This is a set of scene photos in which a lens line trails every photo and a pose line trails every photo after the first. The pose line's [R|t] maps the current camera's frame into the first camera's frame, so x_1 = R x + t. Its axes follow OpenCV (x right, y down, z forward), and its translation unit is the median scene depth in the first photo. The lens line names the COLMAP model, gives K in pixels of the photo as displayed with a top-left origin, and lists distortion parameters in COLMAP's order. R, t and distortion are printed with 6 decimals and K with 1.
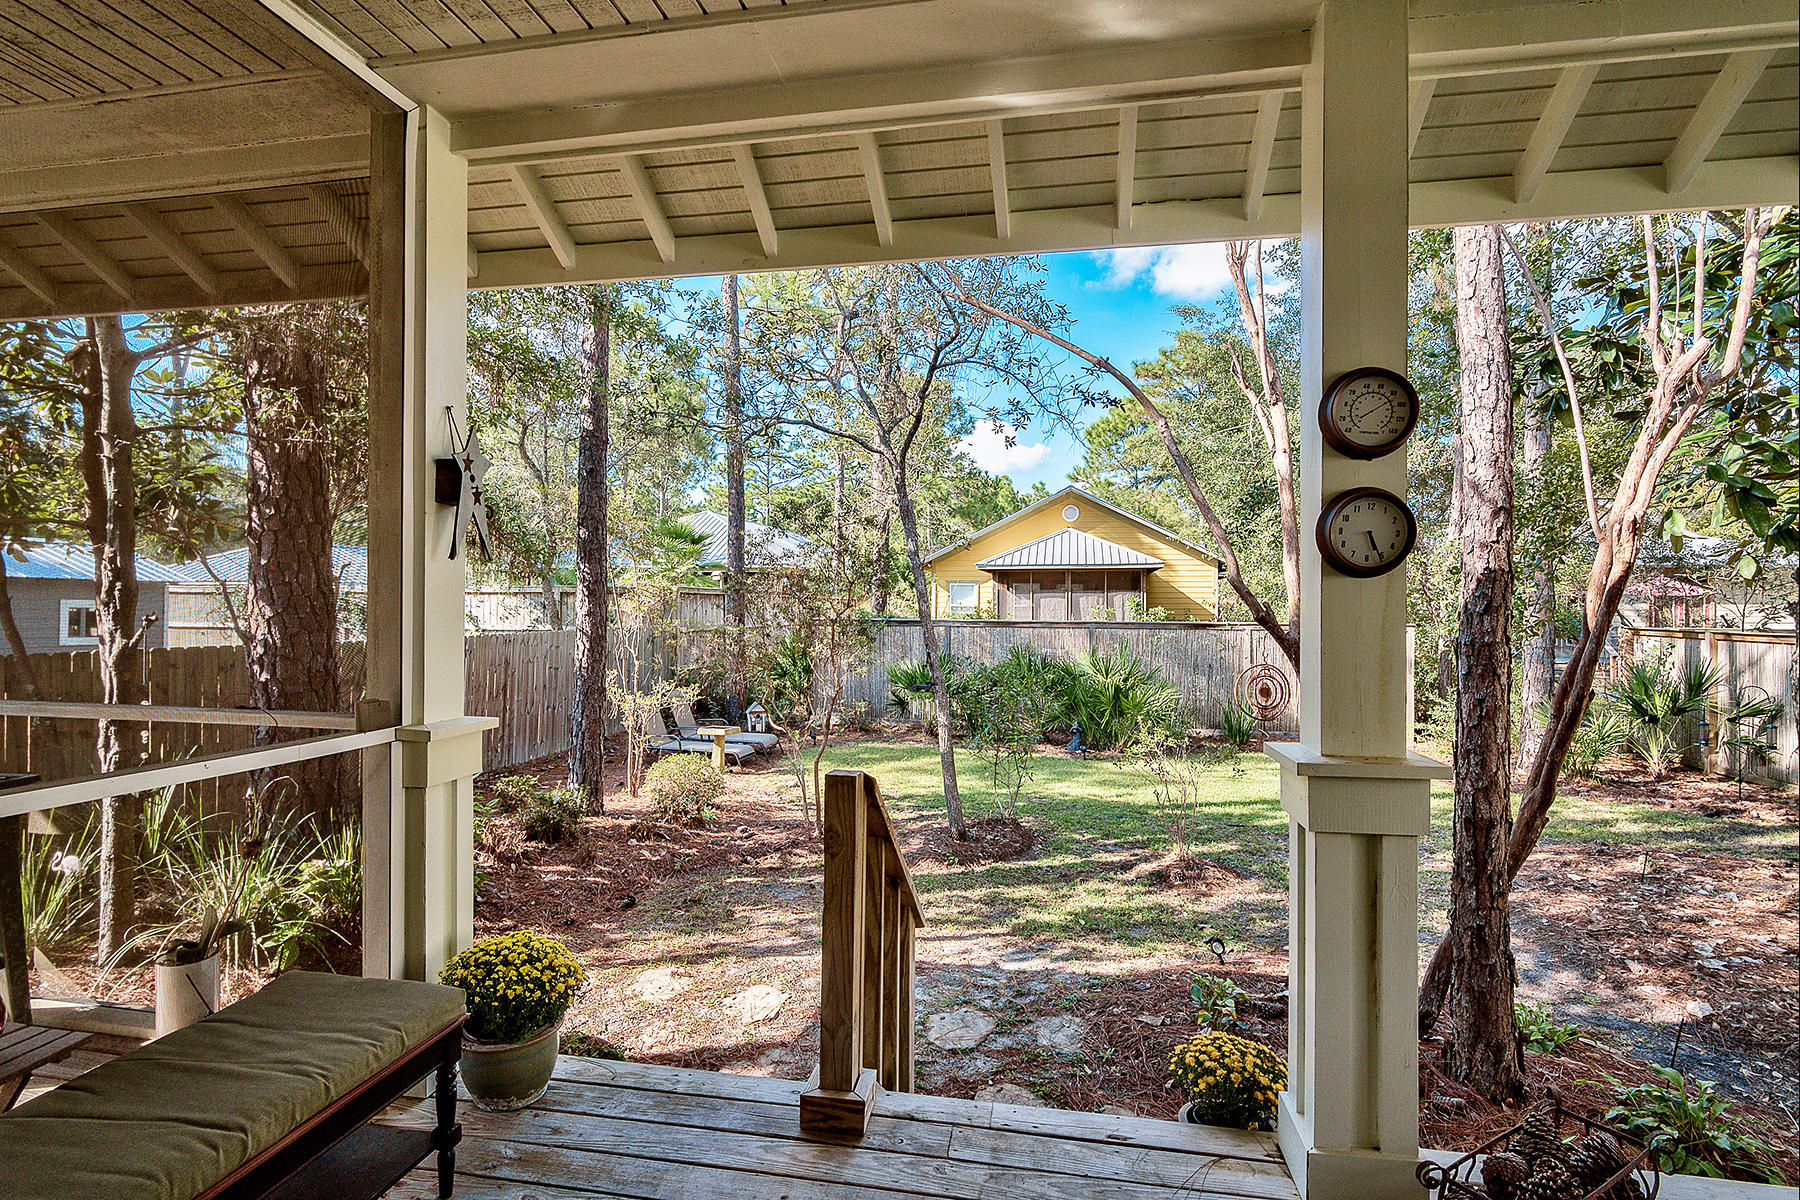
lens RADIAL K [[868.3, 0, 910.0], [0, 868.3, 597.1], [0, 0, 1]] dist [-0.008467, -0.000036]
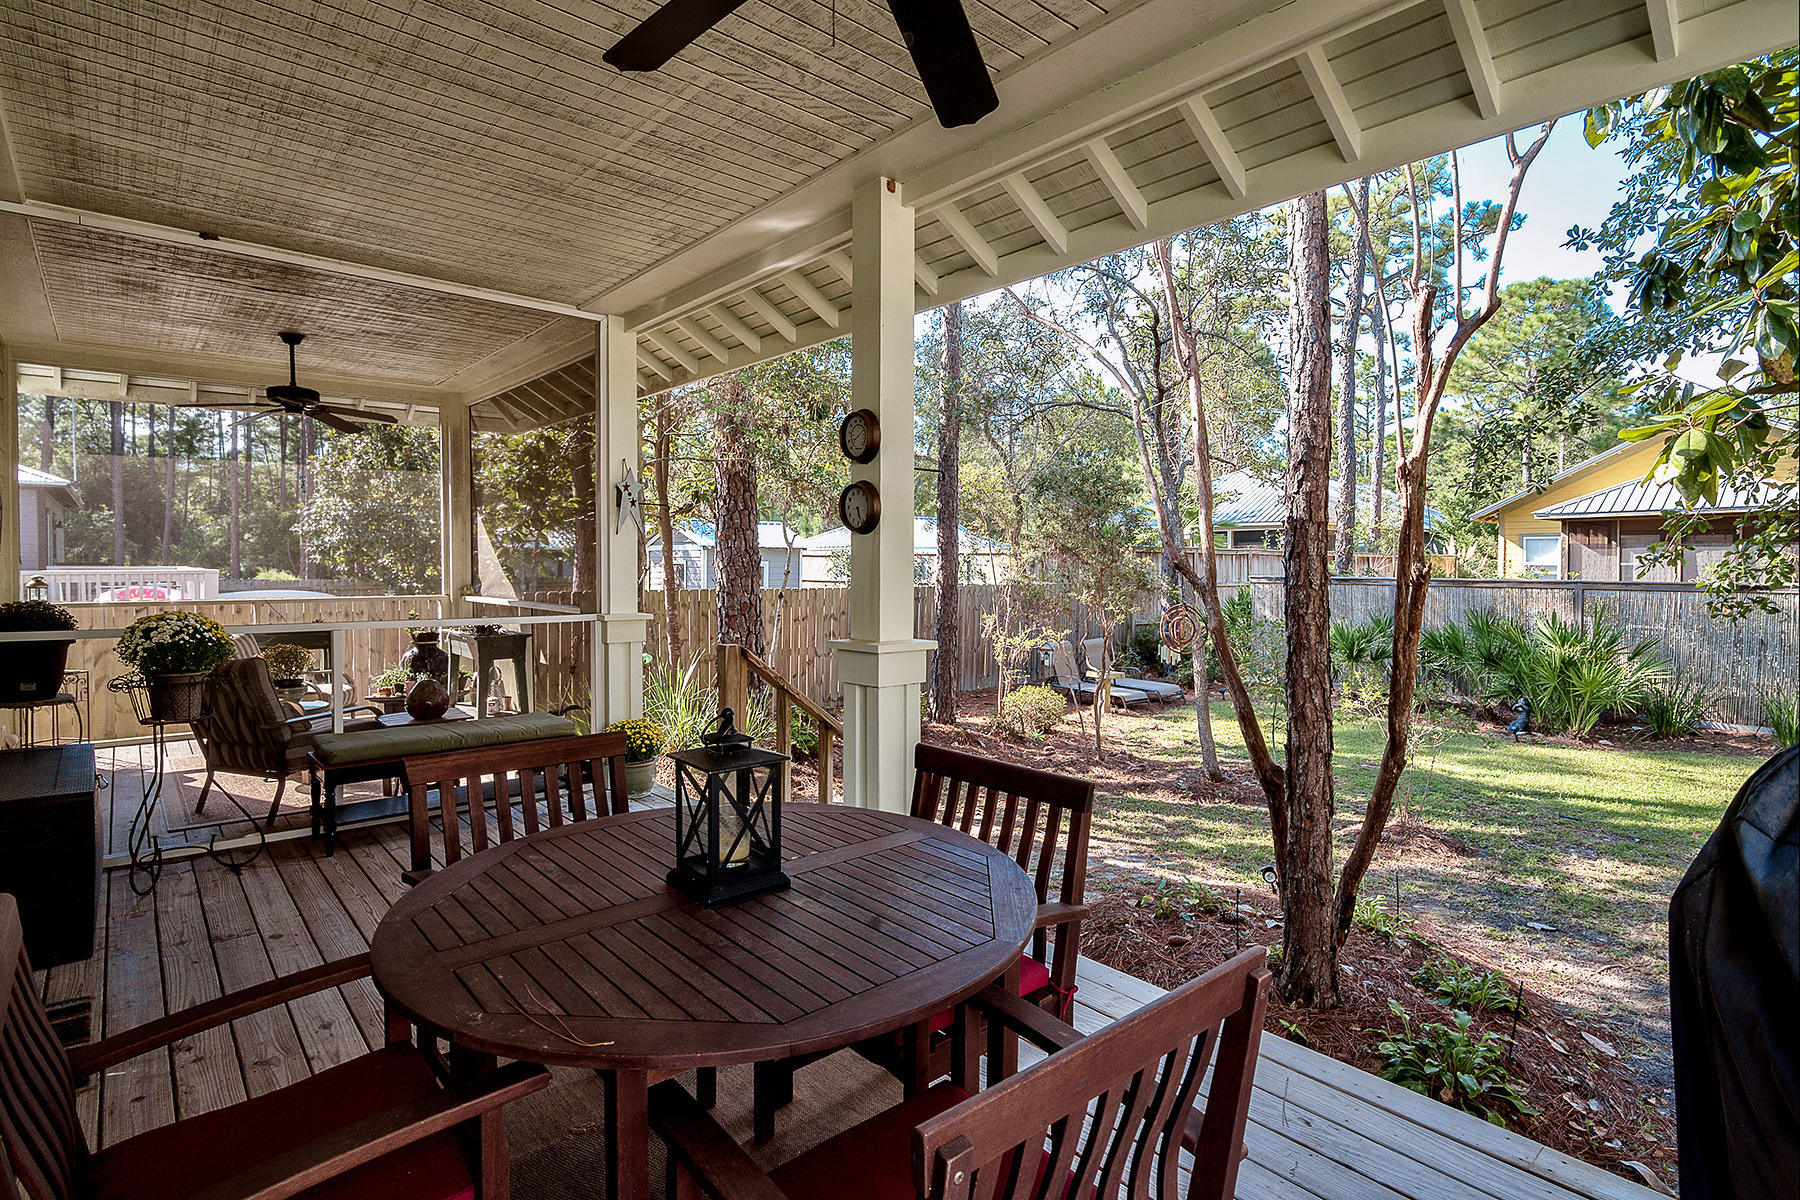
lens RADIAL K [[881.6, 0, 901.9], [0, 881.6, 574.6], [0, 0, 1]] dist [-0.002922, -0.000756]
pose [[0.790756, 0.004140, -0.612117, 0.523139], [0.007497, 0.999837, 0.016447, 0.009258], [0.612085, -0.017594, 0.790596, -0.101807]]
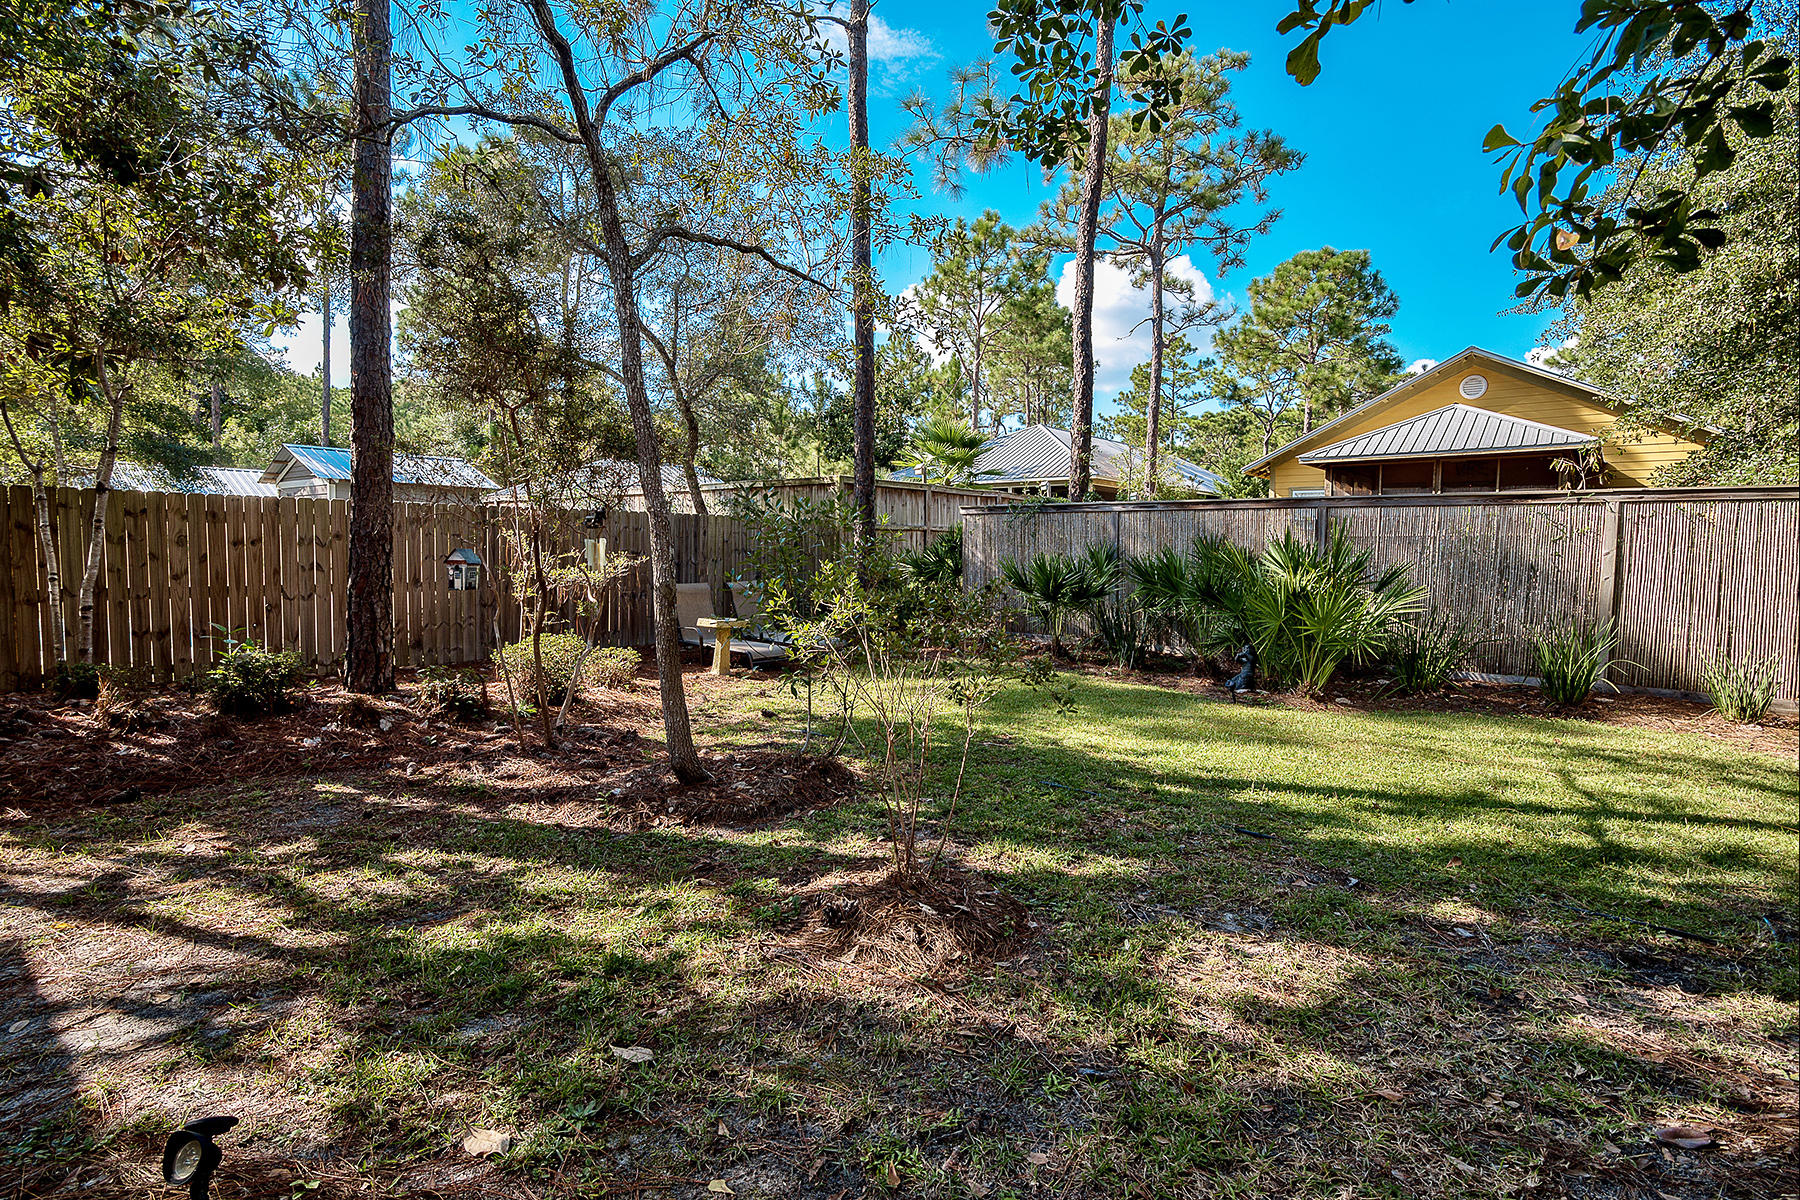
lens RADIAL K [[905.0, 0, 898.8], [0, 905.0, 548.0], [0, 0, 1]] dist [-0.000564, -0.000986]
pose [[0.887839, 0.007322, -0.460097, 0.592459], [-0.001964, 0.999925, 0.012123, 0.144079], [0.460151, -0.009860, 0.887786, 0.656713]]
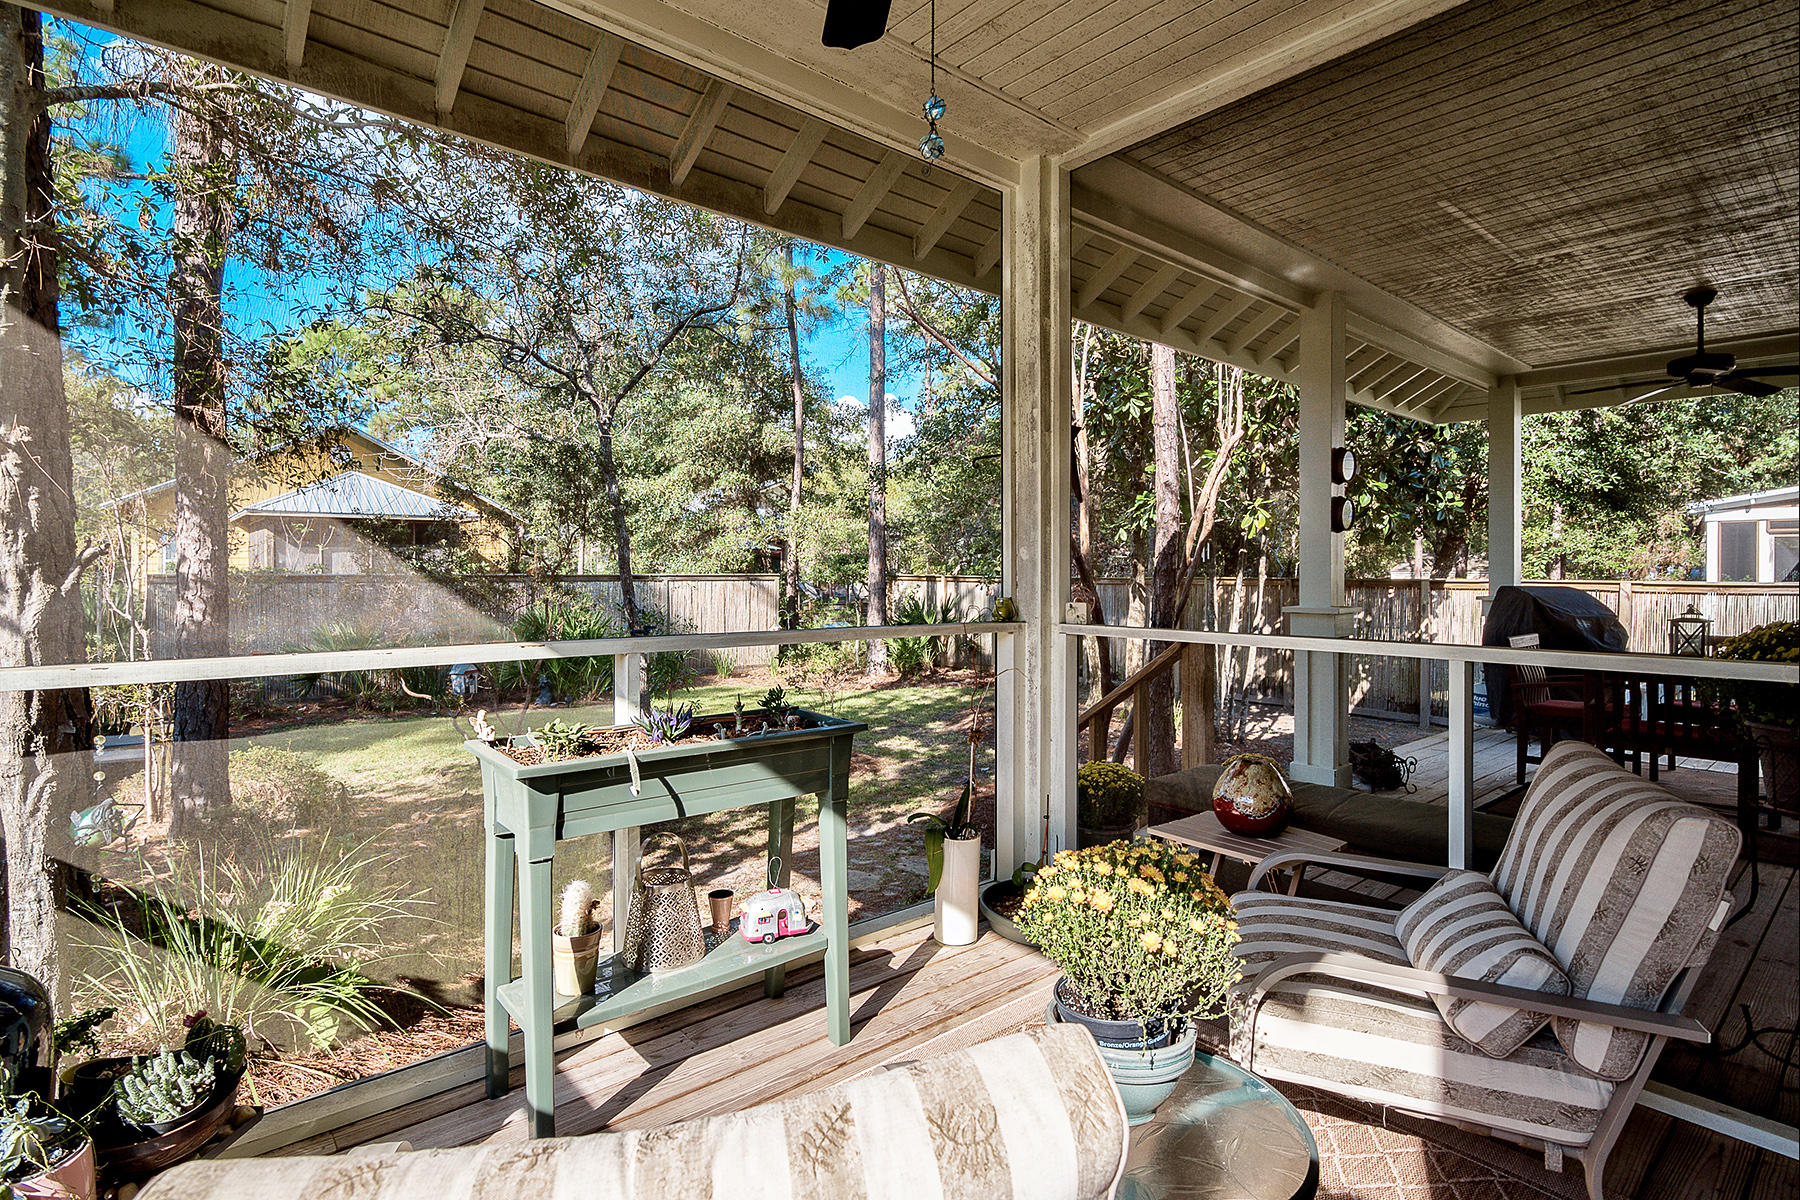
lens RADIAL K [[881.6, 0, 901.9], [0, 881.6, 574.6], [0, 0, 1]] dist [-0.002922, -0.000756]
pose [[0.631884, -0.008661, 0.775015, -0.717815], [-0.008777, 0.999793, 0.018329, 0.018304], [-0.775013, -0.018384, 0.631677, 0.126929]]
